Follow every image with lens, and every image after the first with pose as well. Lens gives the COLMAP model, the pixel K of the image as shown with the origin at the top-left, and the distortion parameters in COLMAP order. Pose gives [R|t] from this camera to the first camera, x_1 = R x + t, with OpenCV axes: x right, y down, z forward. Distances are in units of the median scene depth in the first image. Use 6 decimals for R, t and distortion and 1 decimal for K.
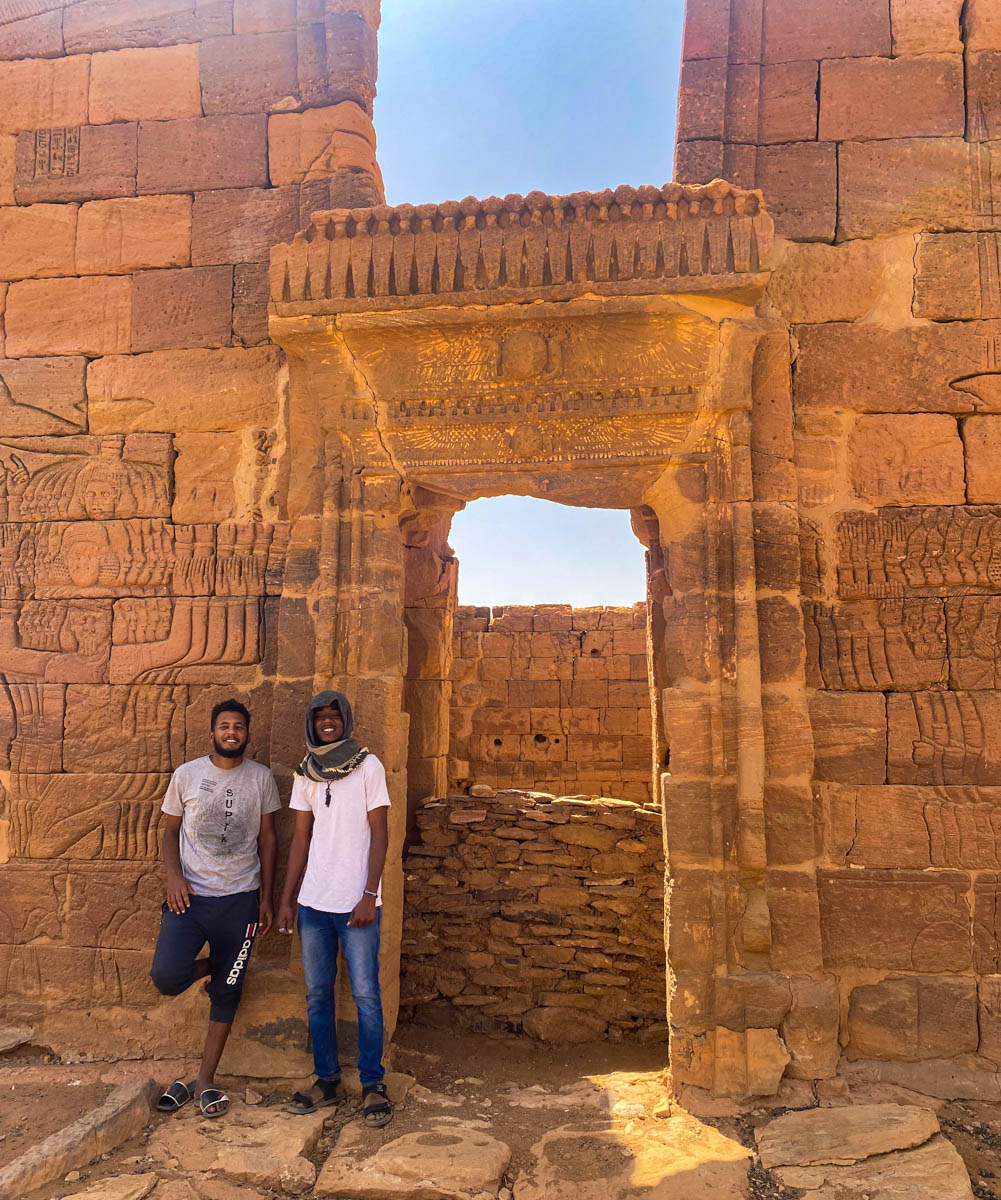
lens RADIAL K [[960.0, 0, 500.5], [0, 960.0, 600.0], [0, 0, 1]] dist [0.003902, 0.002051]
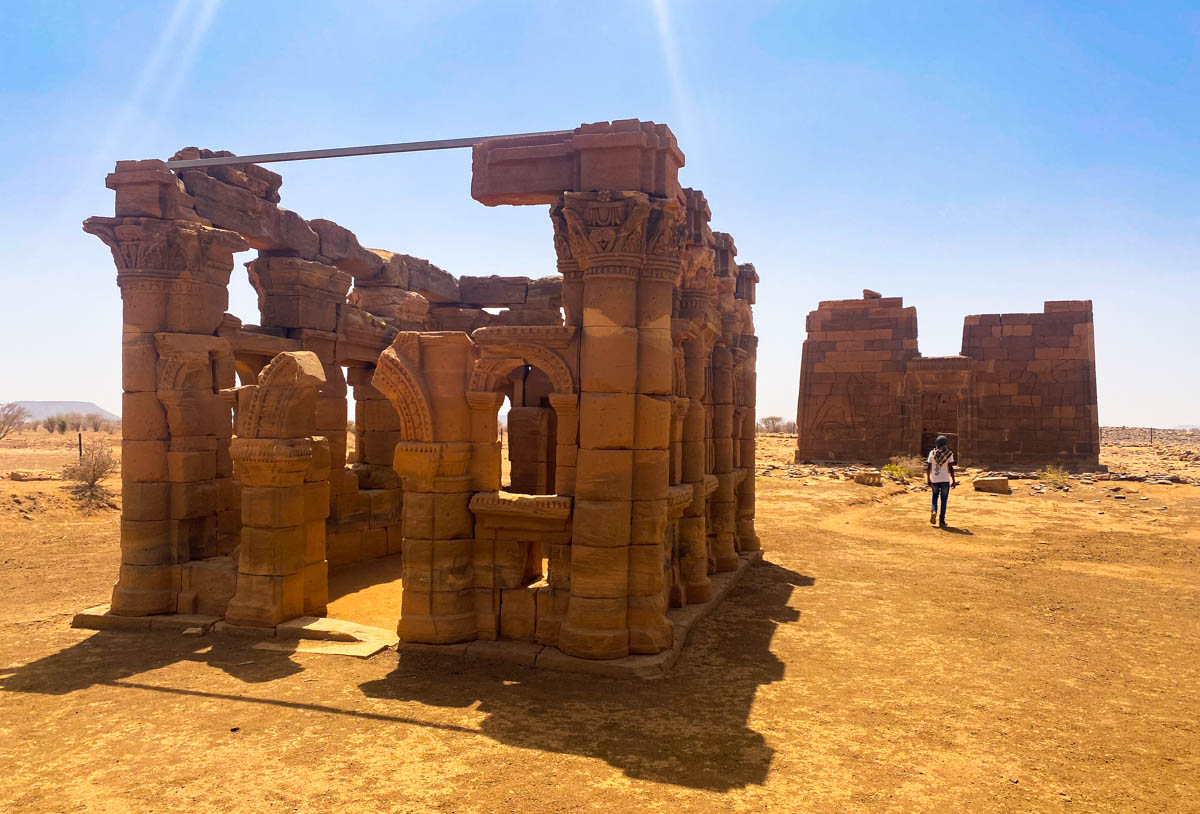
lens RADIAL K [[915.1, 0, 600.6], [0, 915.1, 419.4], [0, 0, 1]] dist [0.000720, -0.000185]
pose [[0.970352, 0.003916, -0.241665, -0.937832], [0.023619, 0.993547, 0.110935, -0.866830], [0.240540, -0.113354, 0.963998, -7.543055]]
